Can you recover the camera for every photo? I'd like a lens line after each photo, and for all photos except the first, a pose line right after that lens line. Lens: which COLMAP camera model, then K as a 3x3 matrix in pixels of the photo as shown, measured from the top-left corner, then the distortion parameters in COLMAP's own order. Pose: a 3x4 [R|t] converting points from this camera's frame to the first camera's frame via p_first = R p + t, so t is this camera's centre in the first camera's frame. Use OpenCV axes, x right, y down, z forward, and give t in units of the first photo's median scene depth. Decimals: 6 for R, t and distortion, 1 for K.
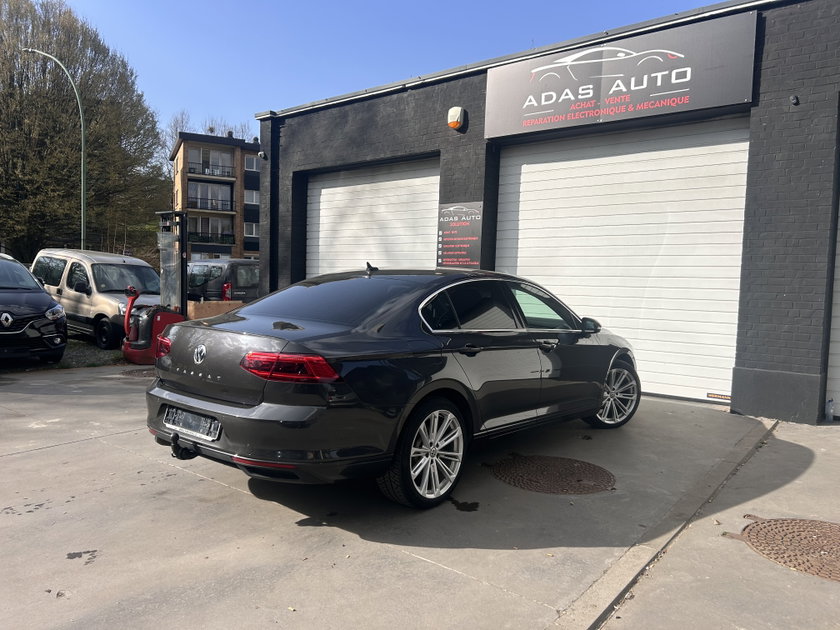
lens RADIAL K [[640.1, 0, 410.4], [0, 640.1, 322.0], [0, 0, 1]] dist [0.038153, -0.041752]
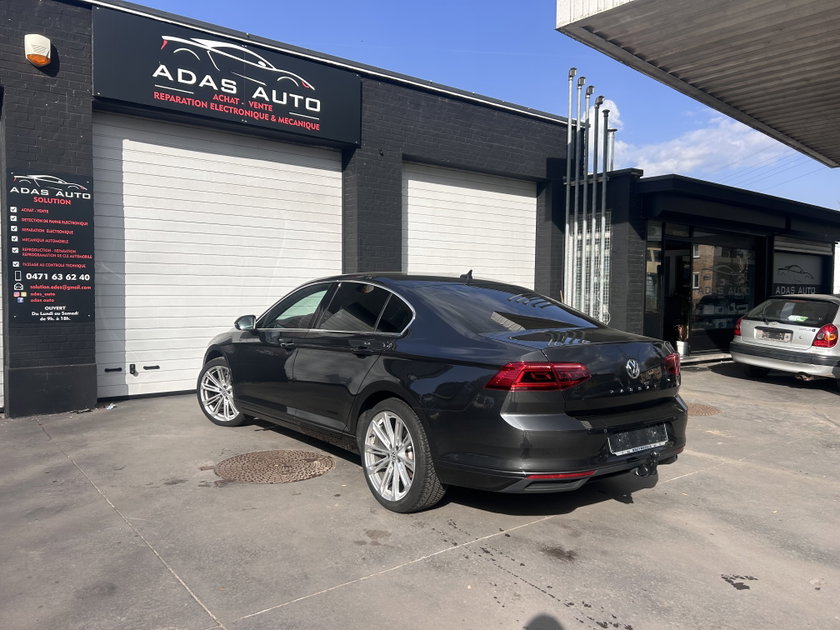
lens RADIAL K [[640.1, 0, 420.0], [0, 640.1, 319.9], [0, 0, 1]] dist [0.038153, -0.041752]
pose [[0.220778, -0.070876, 0.972745, -0.634551], [0.053777, 0.996724, 0.060418, -0.048192], [-0.973840, 0.038972, 0.223866, 0.511474]]
